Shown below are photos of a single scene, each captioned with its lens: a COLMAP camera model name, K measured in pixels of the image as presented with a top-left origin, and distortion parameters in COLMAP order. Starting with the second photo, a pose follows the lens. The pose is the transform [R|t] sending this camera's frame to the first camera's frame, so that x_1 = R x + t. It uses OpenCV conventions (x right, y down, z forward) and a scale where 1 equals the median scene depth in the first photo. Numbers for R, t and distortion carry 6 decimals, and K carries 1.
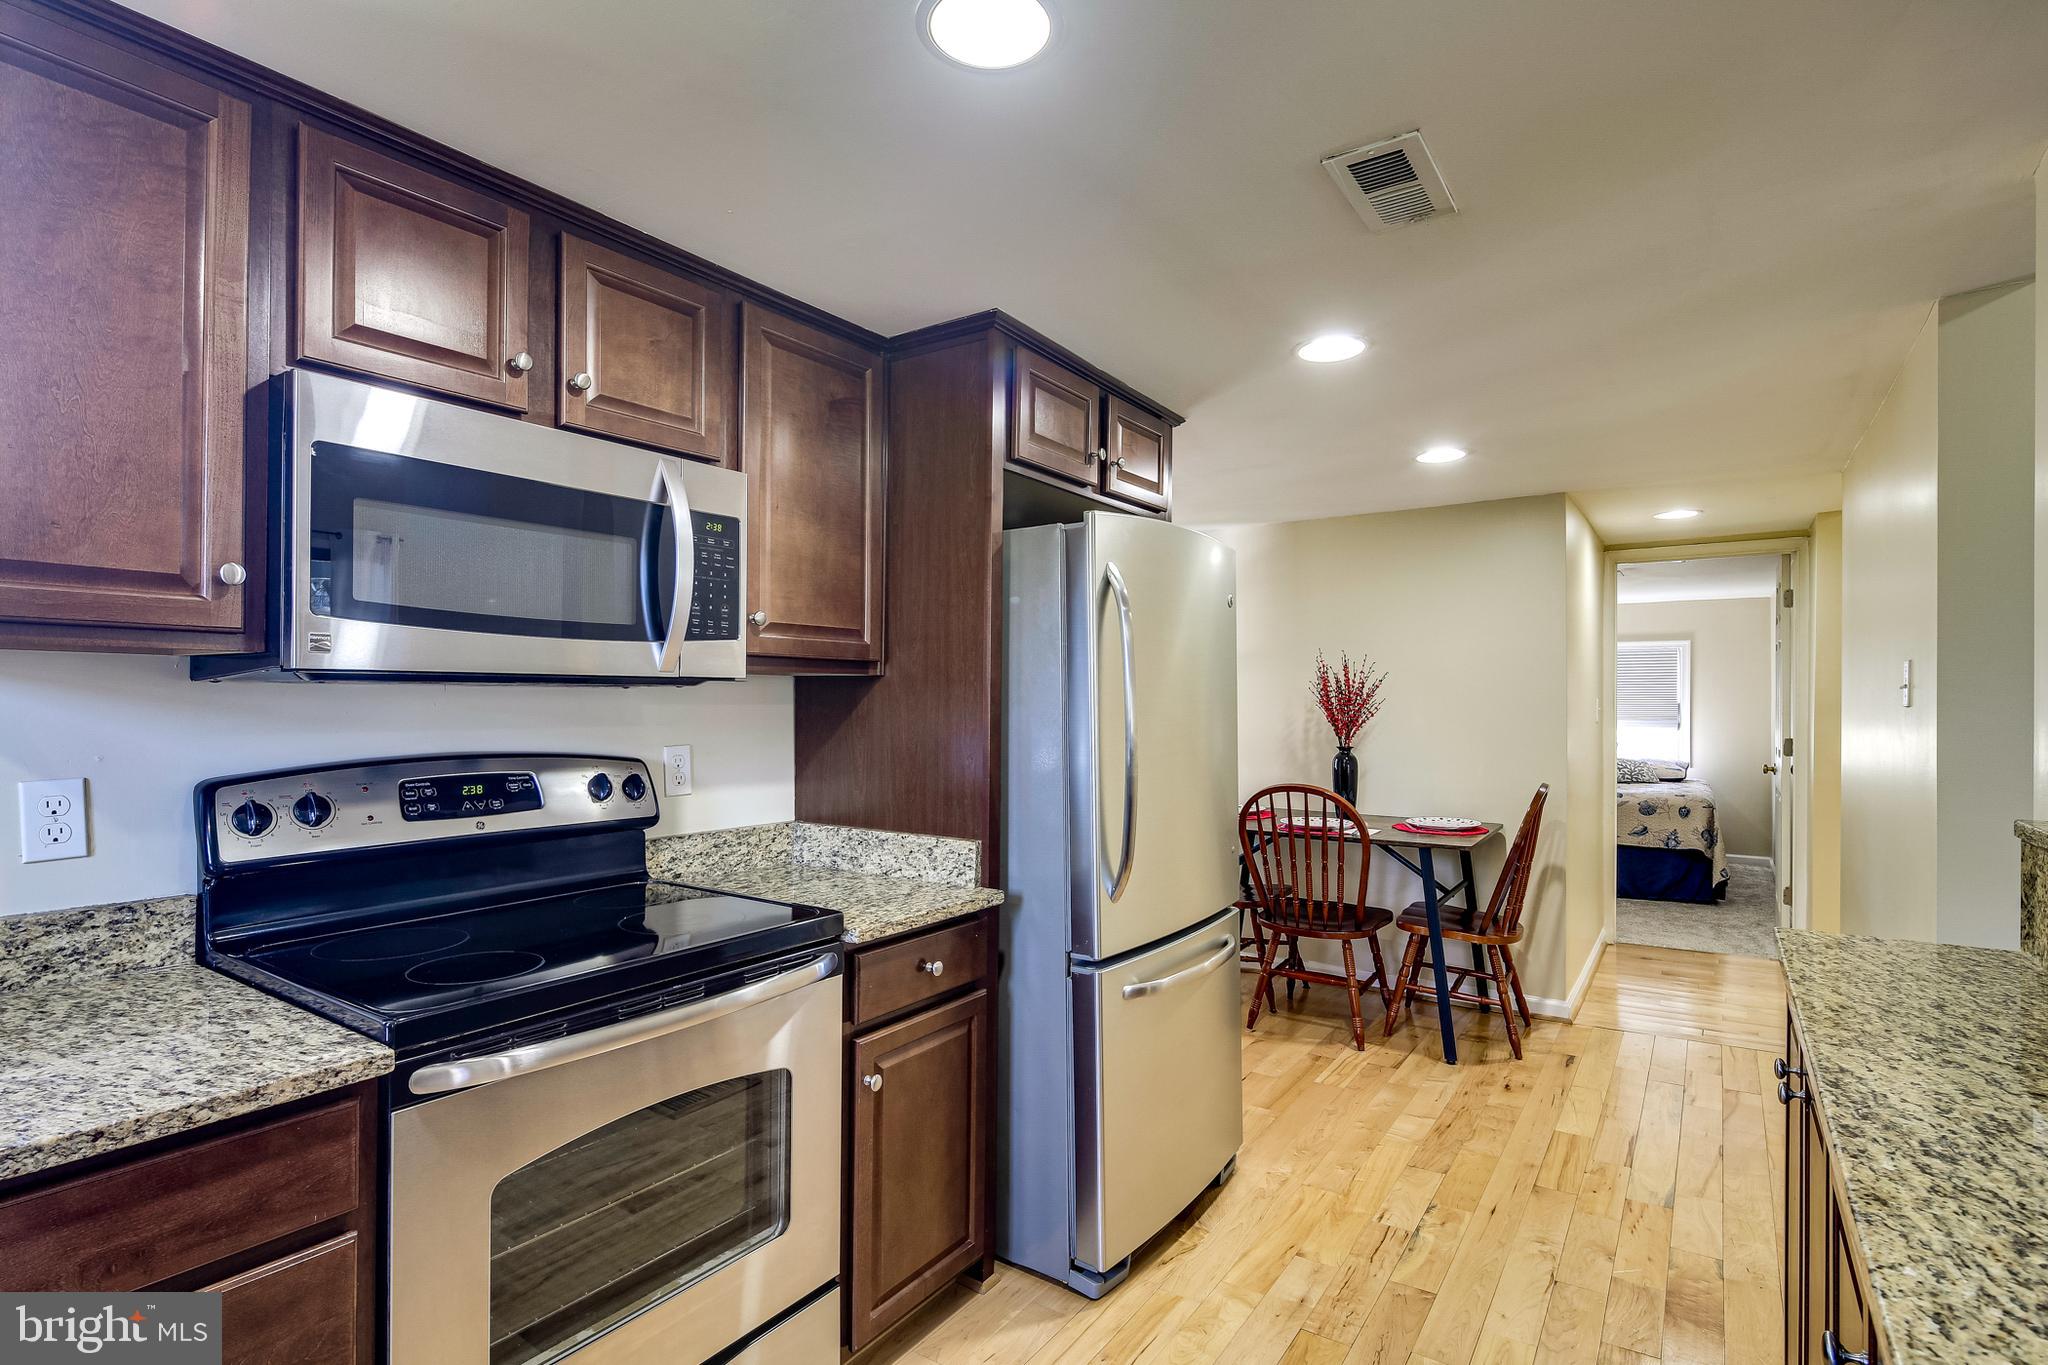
lens RADIAL K [[1002.7, 0, 1017.8], [0, 1002.7, 692.8], [0, 0, 1]] dist [0.004803, -0.004411]
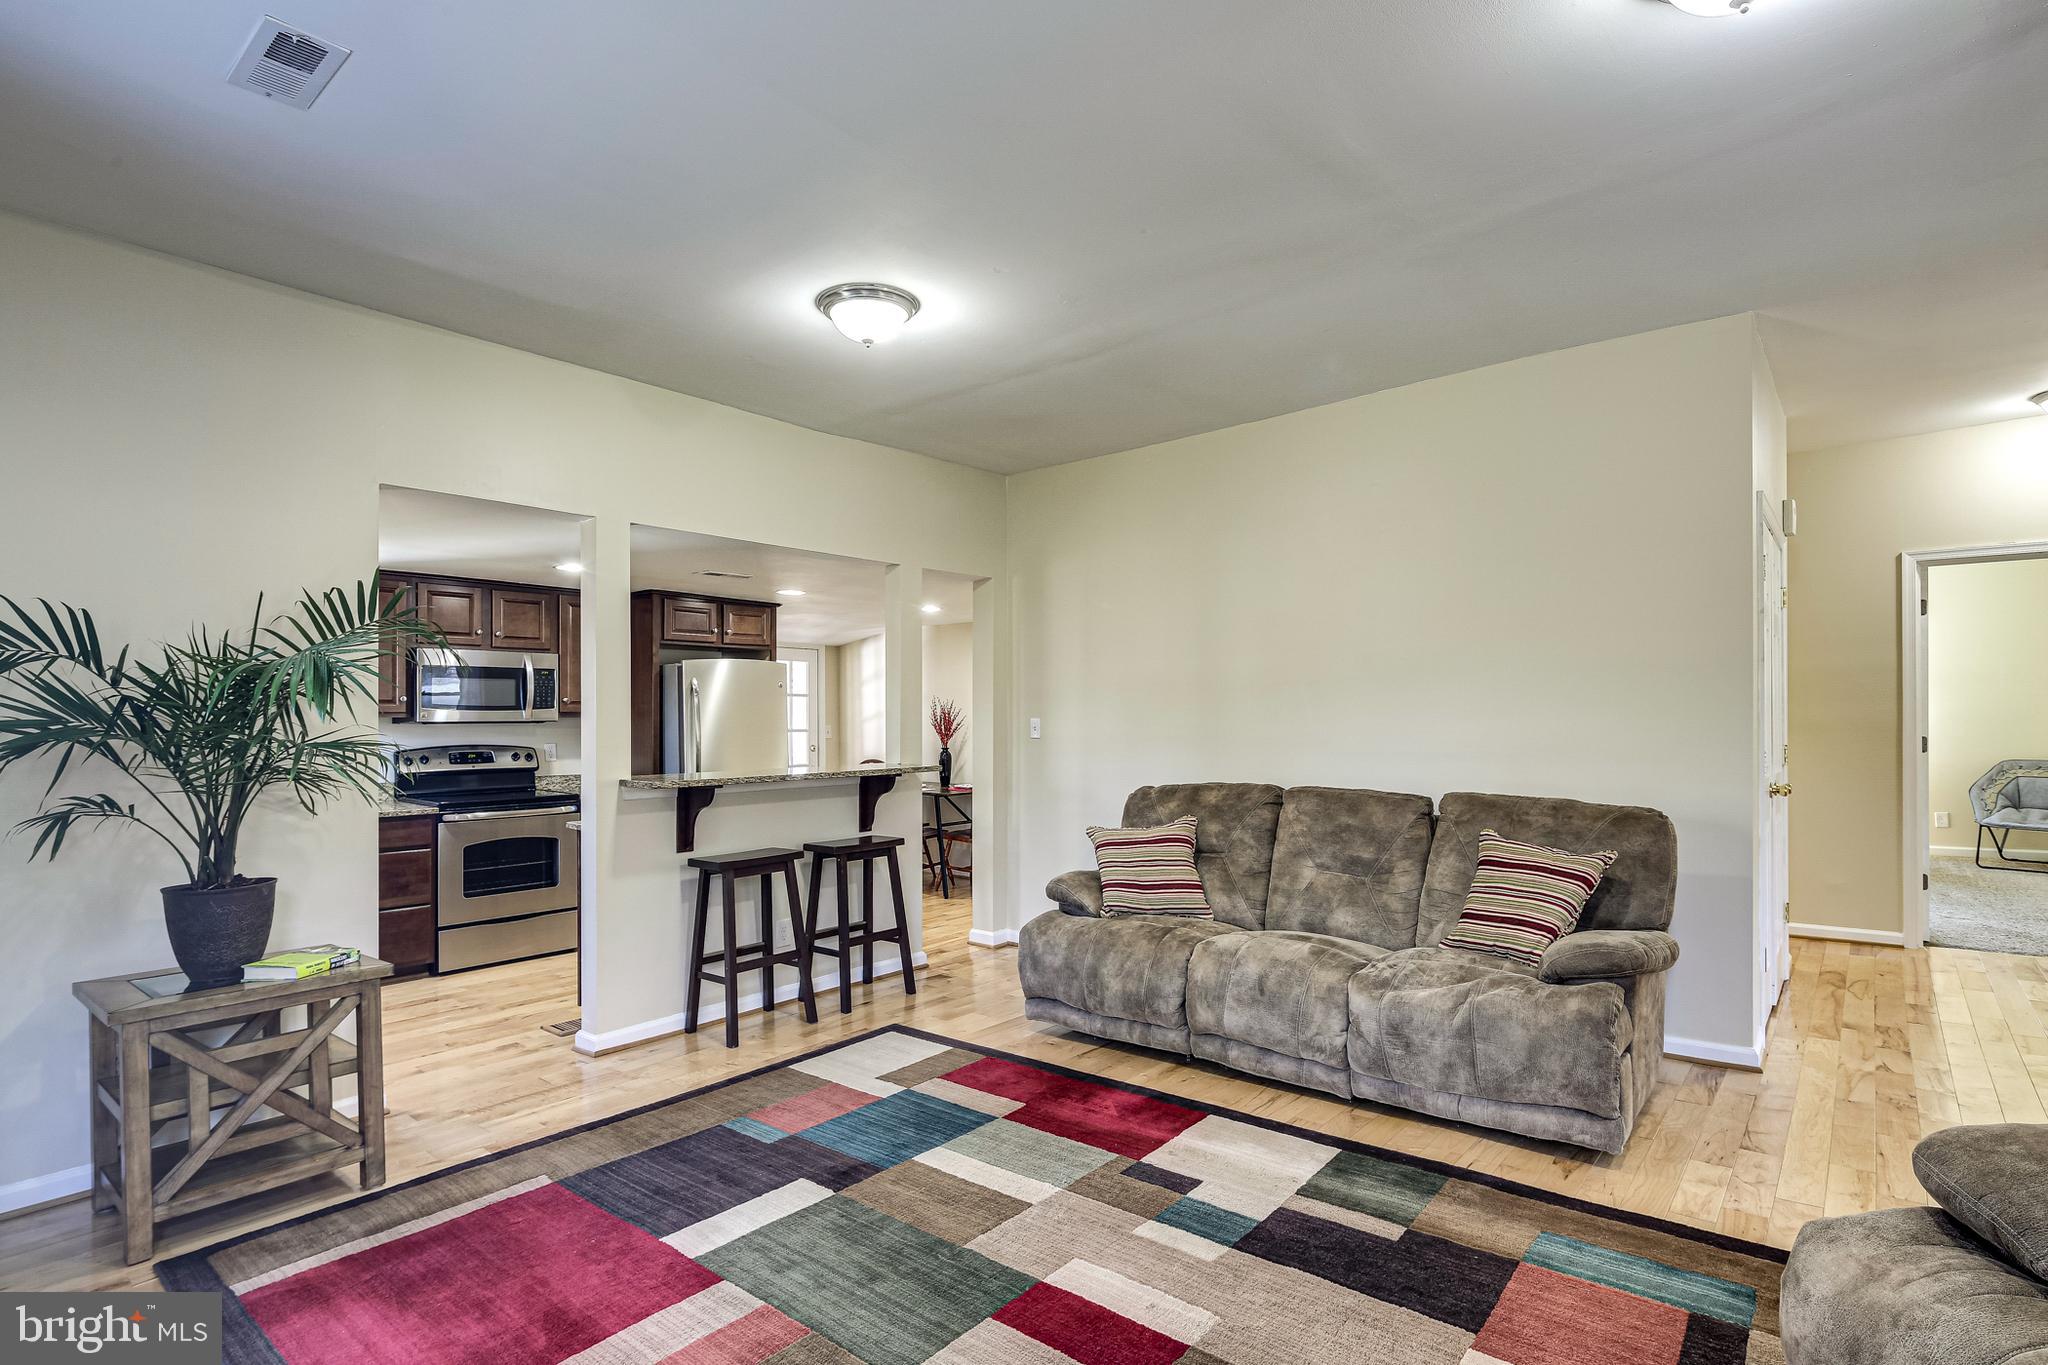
lens RADIAL K [[1002.7, 0, 1022.1], [0, 1002.7, 699.6], [0, 0, 1]] dist [0.004803, -0.004411]
pose [[0.995492, -0.004341, -0.094747, 1.622262], [0.003770, 0.999974, -0.006212, -0.061819], [0.094771, 0.005827, 0.995482, -2.176316]]
